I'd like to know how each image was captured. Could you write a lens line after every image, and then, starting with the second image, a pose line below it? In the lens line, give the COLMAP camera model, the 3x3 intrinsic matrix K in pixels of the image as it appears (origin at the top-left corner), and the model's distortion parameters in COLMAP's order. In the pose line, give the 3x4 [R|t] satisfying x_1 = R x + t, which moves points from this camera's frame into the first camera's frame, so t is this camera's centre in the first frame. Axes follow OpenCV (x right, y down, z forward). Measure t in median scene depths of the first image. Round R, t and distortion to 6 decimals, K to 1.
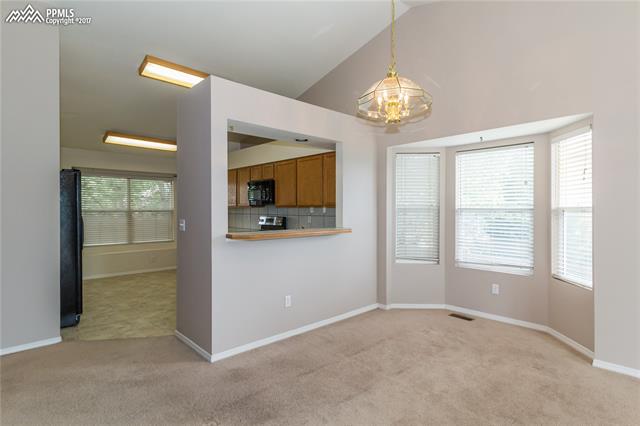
lens RADIAL K [[326.1, 0, 320.0], [0, 326.1, 213.0], [0, 0, 1]] dist [0.001304, 0.000098]
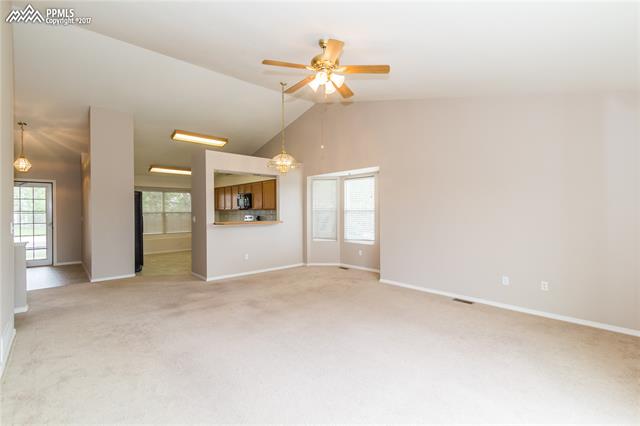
lens RADIAL K [[289.1, 0, 323.0], [0, 289.1, 216.1], [0, 0, 1]] dist [0.000437, 0.000025]
pose [[0.999951, -0.004178, -0.008993, 0.303083], [0.004228, 0.999976, 0.005572, 0.008972], [0.008970, -0.005610, 0.999944, -0.604120]]
